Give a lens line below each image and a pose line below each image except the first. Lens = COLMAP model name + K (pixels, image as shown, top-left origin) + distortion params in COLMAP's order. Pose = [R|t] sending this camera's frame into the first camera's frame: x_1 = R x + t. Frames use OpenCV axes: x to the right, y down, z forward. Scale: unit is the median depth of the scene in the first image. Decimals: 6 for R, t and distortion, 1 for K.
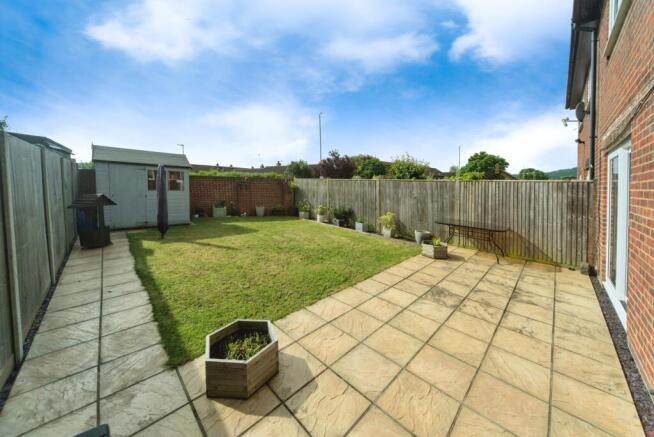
lens RADIAL K [[226.1, 0, 324.5], [0, 226.1, 222.4], [0, 0, 1]] dist [-0.001899, -0.000140]
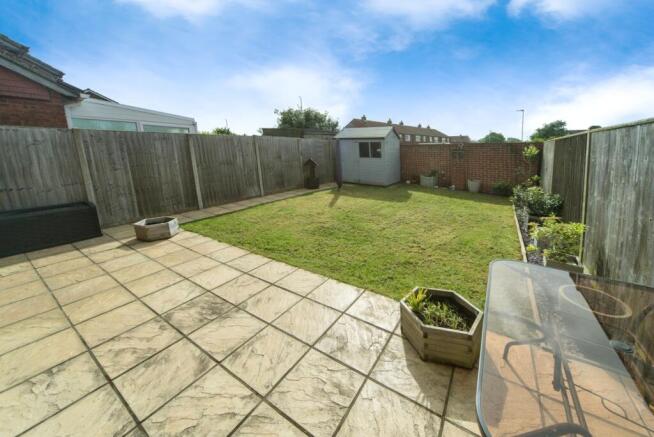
lens RADIAL K [[226.1, 0, 324.5], [0, 226.1, 222.4], [0, 0, 1]] dist [-0.001899, -0.000140]
pose [[0.233264, 0.277491, -0.931980, 1.096650], [-0.165968, 0.955718, 0.243019, -0.117848], [0.958145, 0.097991, 0.268989, 1.106314]]
